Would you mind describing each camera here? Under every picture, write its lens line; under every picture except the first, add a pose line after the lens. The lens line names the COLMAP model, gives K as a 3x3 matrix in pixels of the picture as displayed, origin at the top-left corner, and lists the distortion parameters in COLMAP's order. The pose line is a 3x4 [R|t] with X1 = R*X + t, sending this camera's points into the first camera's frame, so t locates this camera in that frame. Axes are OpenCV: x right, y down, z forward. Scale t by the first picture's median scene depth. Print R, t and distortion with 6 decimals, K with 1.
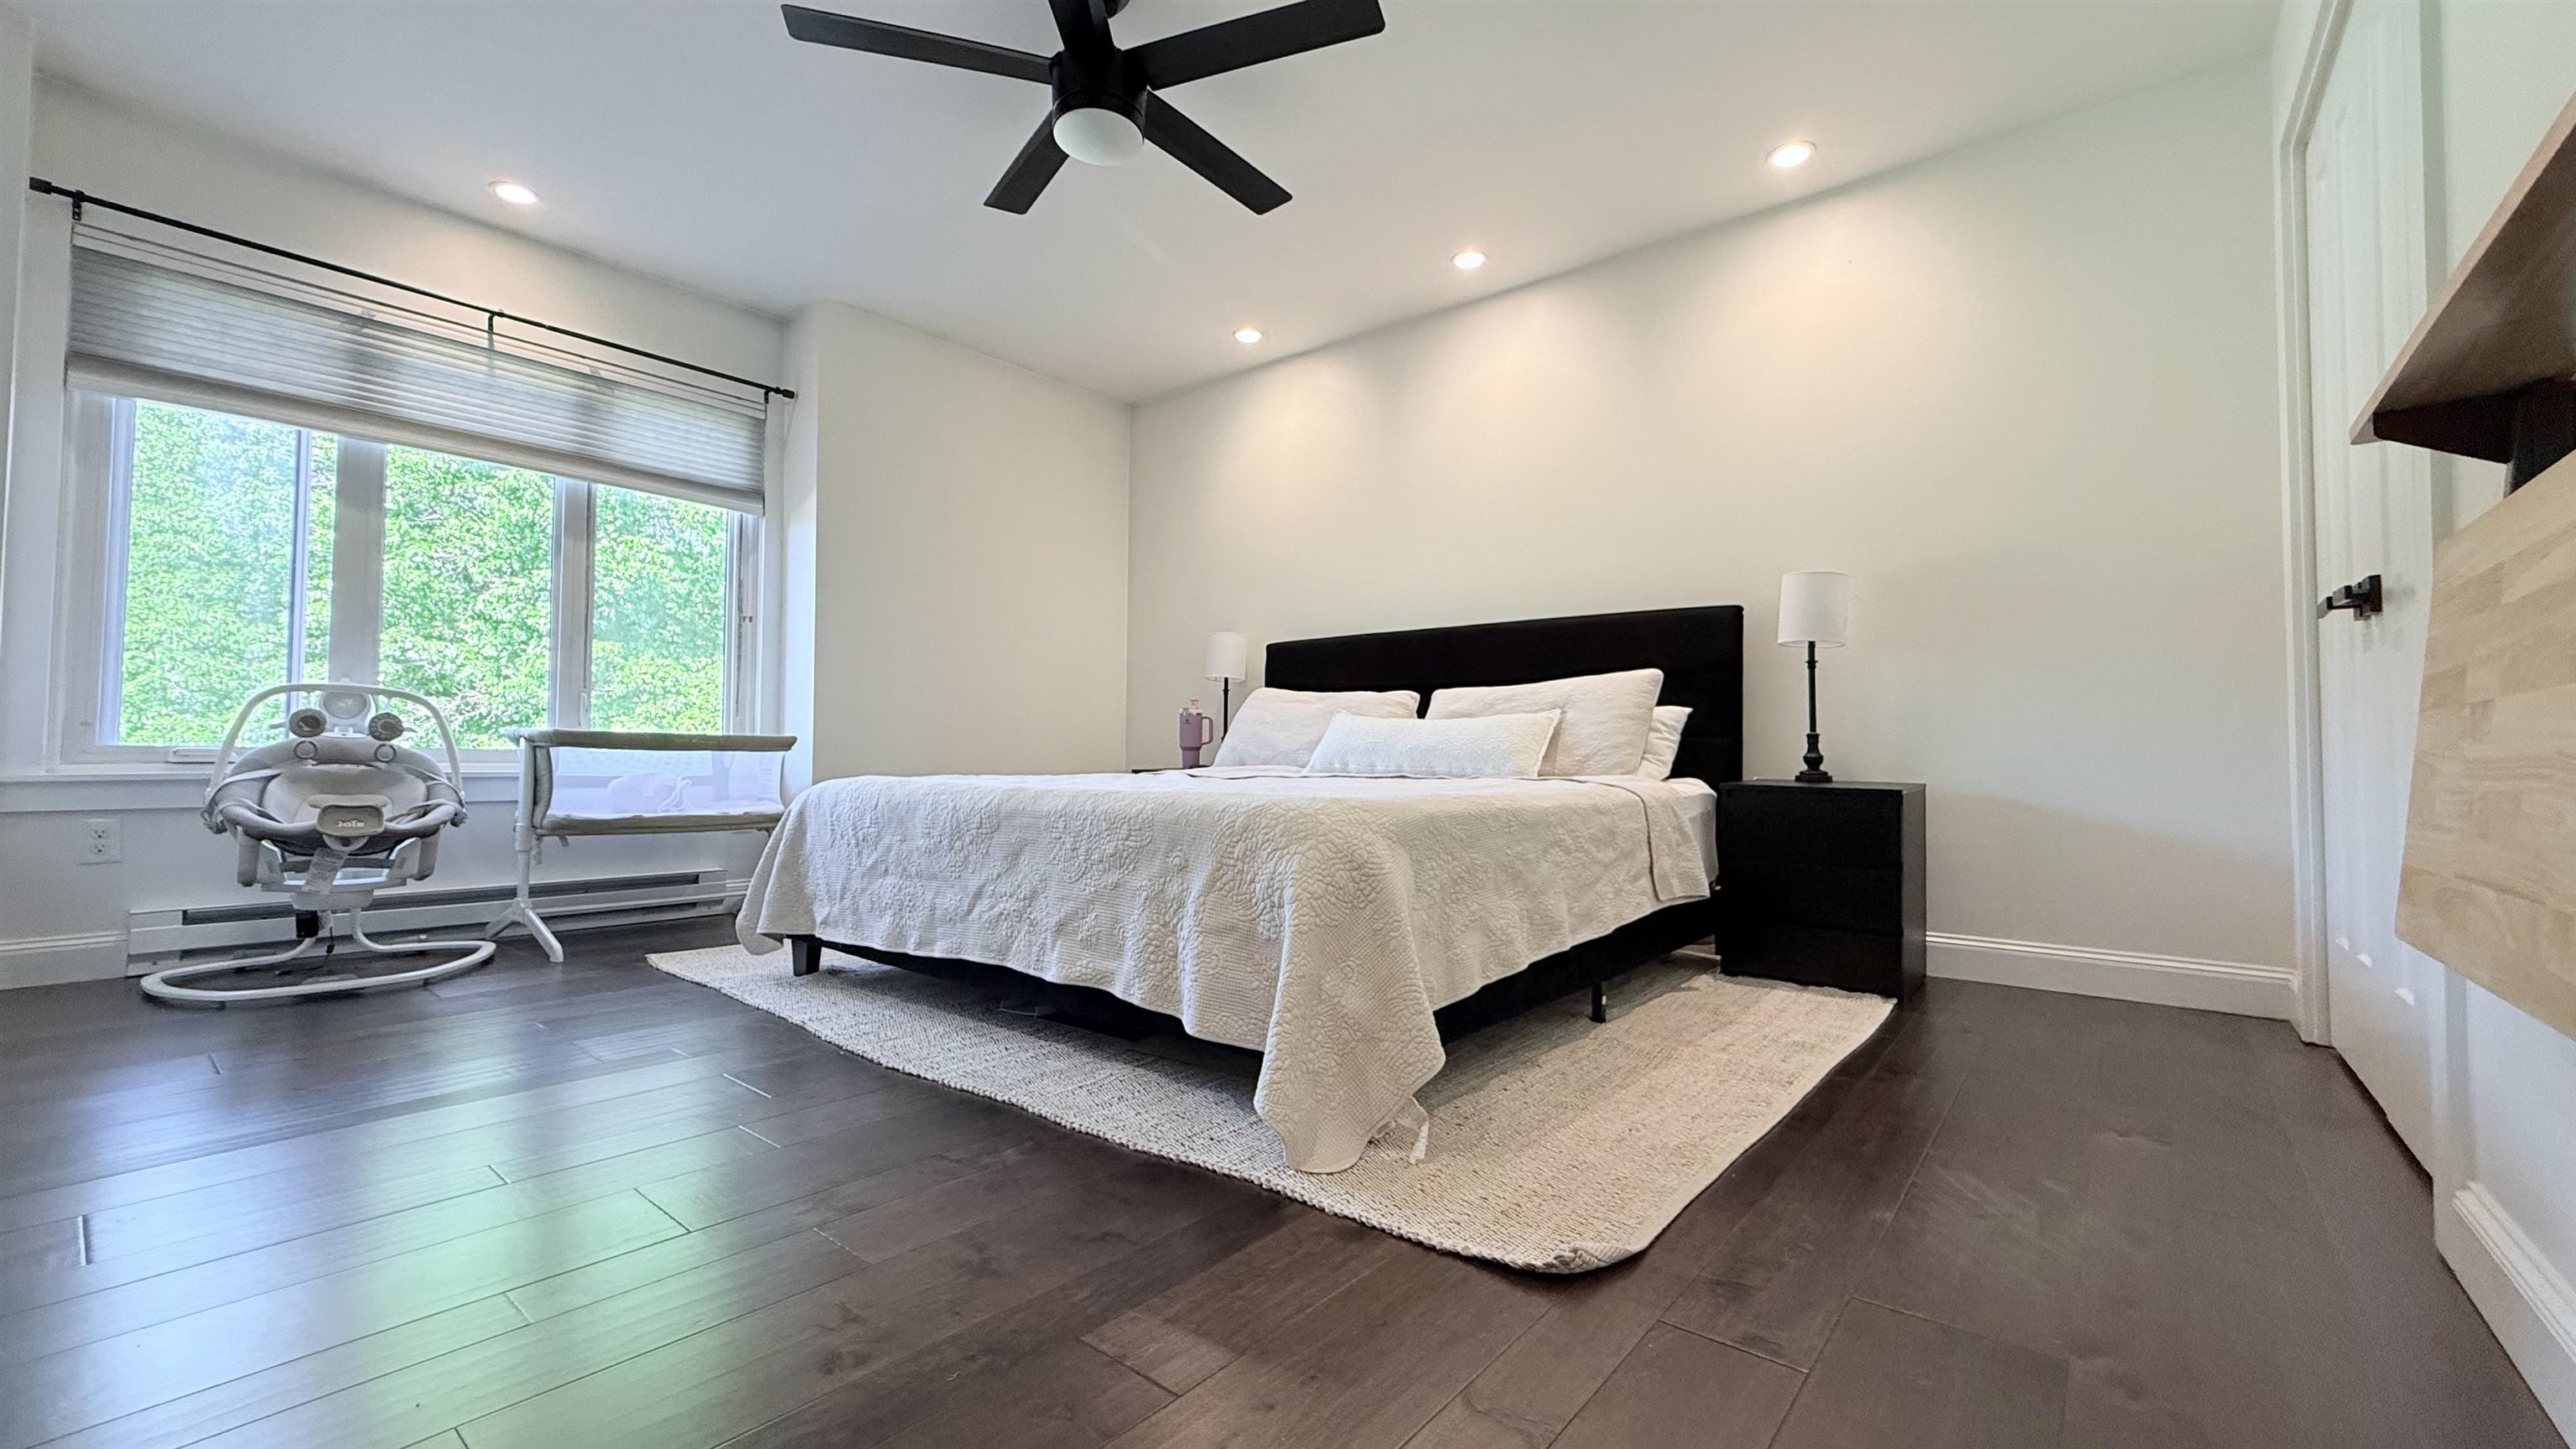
lens RADIAL K [[1024.8, 0, 1291.9], [0, 1024.8, 726.3], [0, 0, 1]] dist [0.002549, 0.000024]
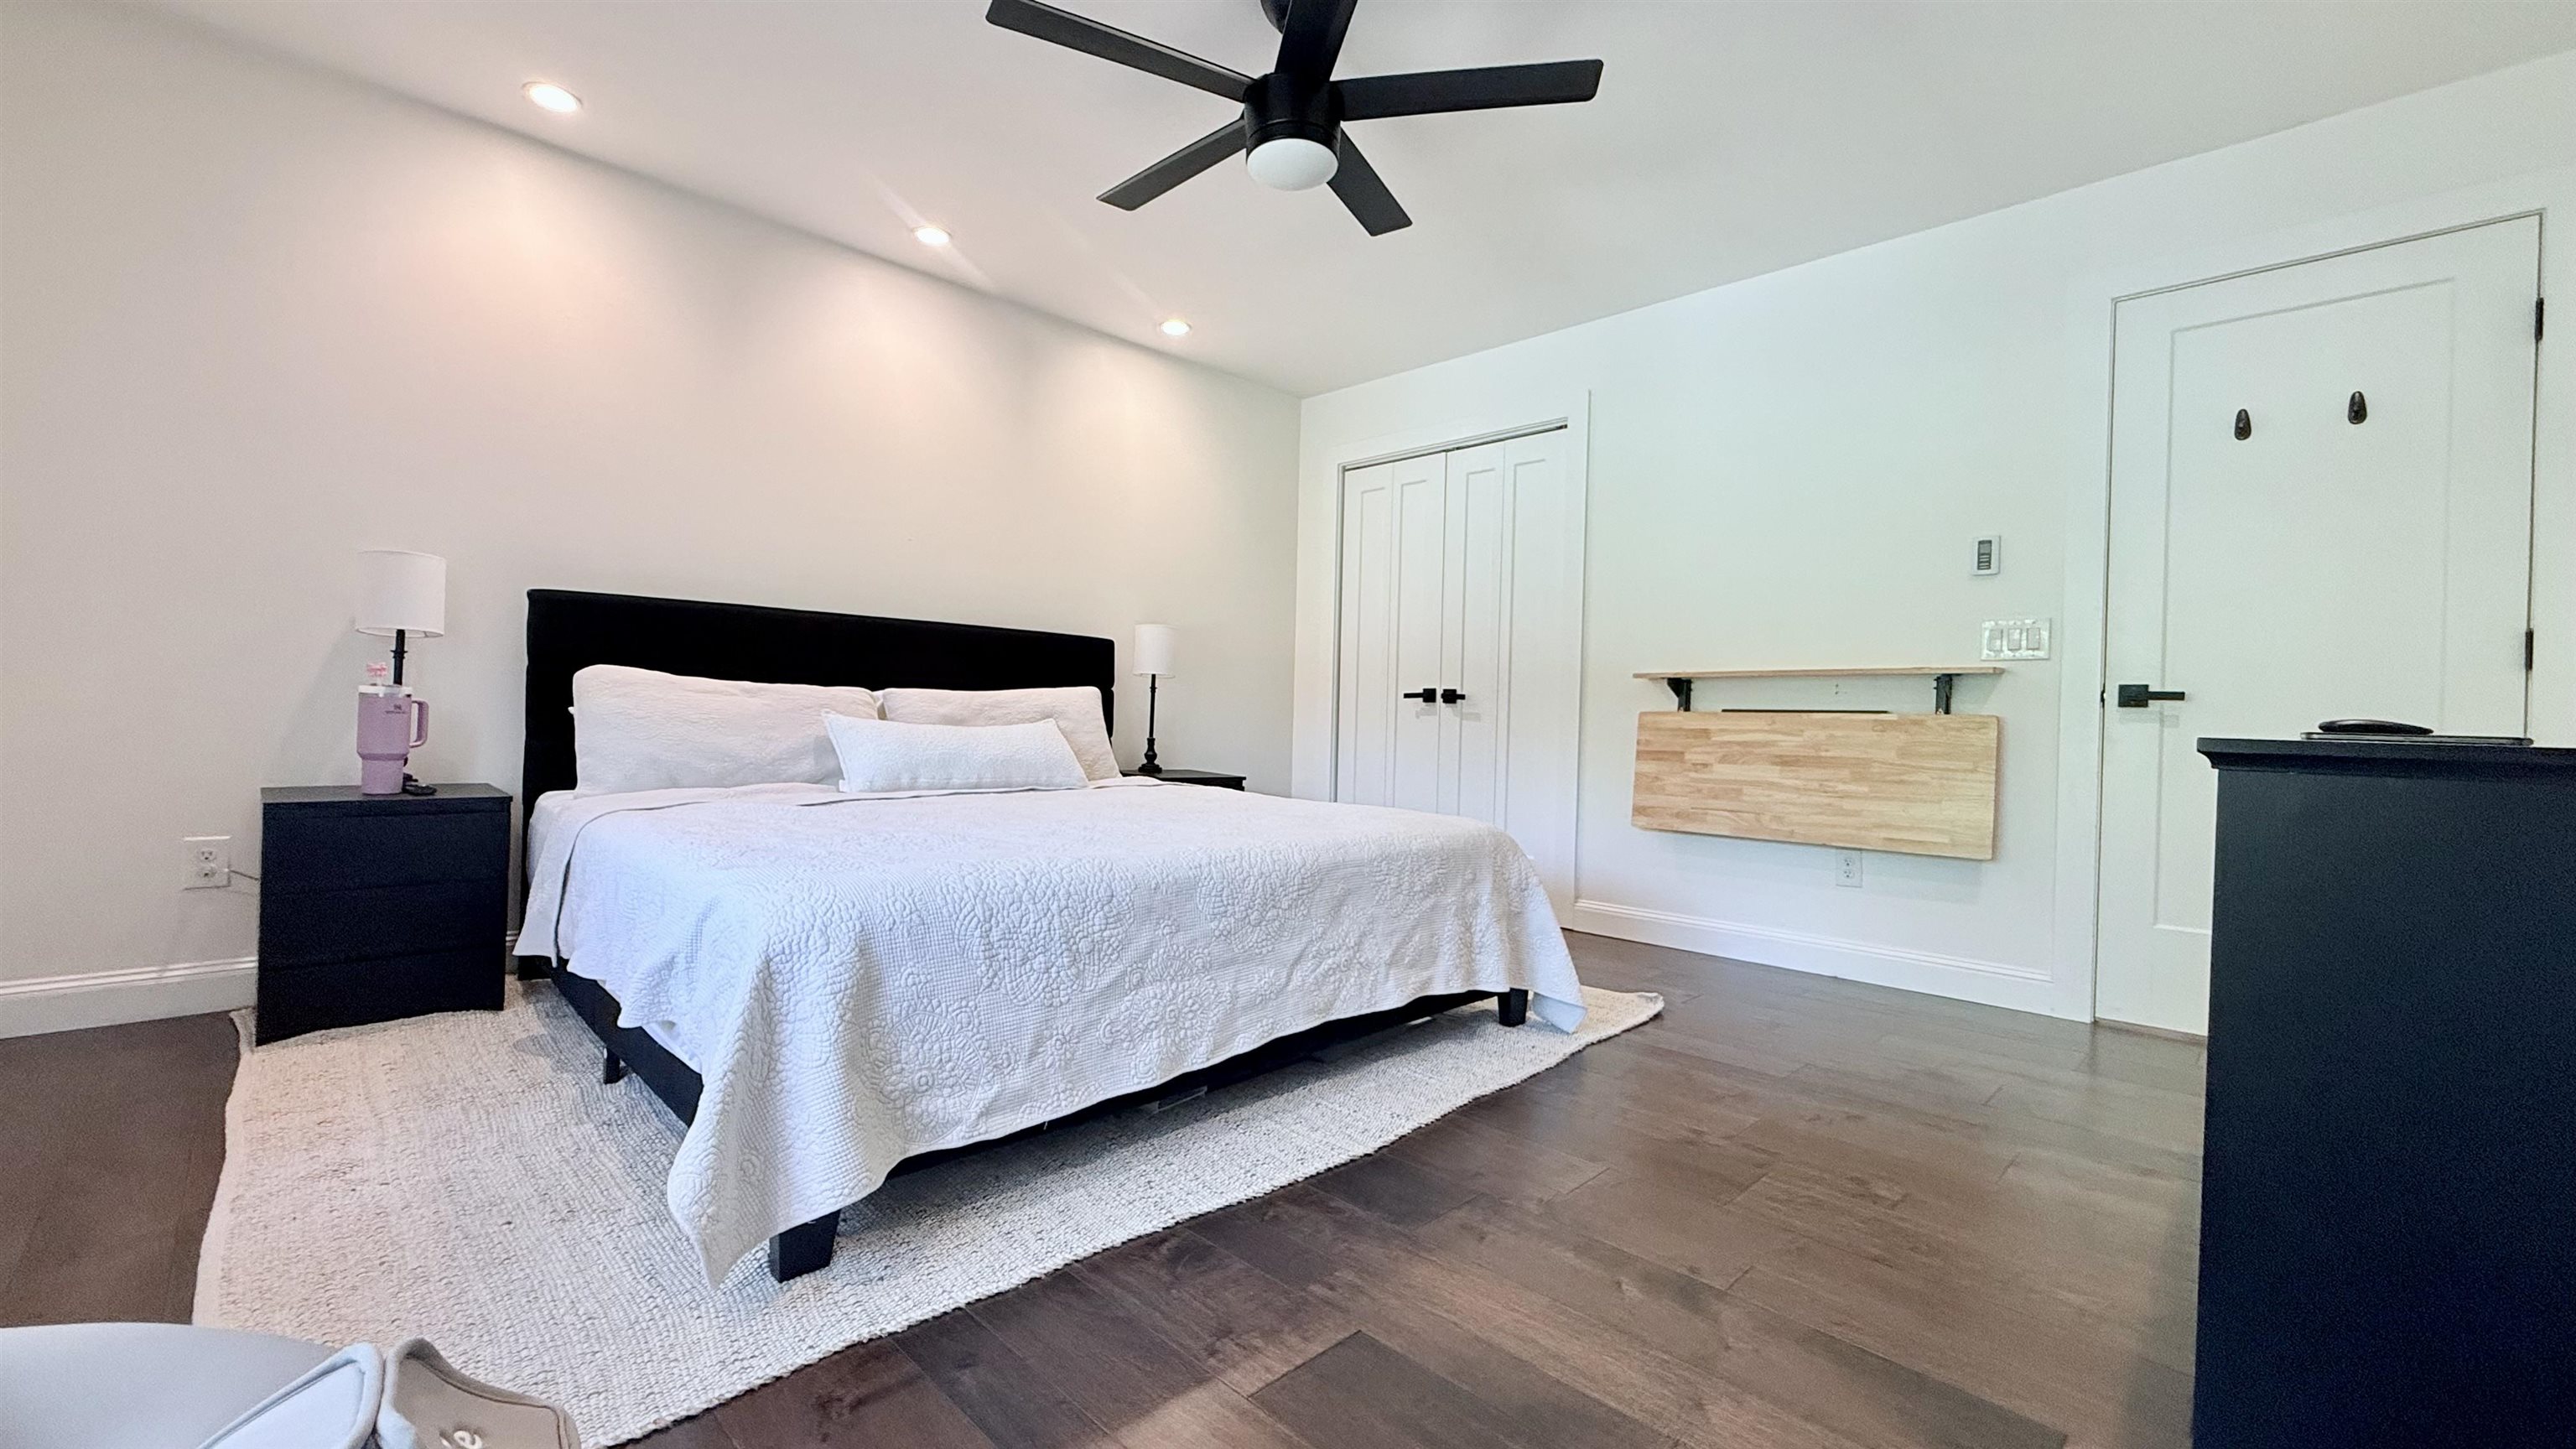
lens RADIAL K [[1024.8, 0, 1292.9], [0, 1024.8, 724.1], [0, 0, 1]] dist [0.002549, 0.000024]
pose [[0.101557, -0.012075, 0.994756, -1.196045], [-0.054396, 0.998363, 0.017672, -0.064225], [-0.993341, -0.055905, 0.100734, 0.898934]]
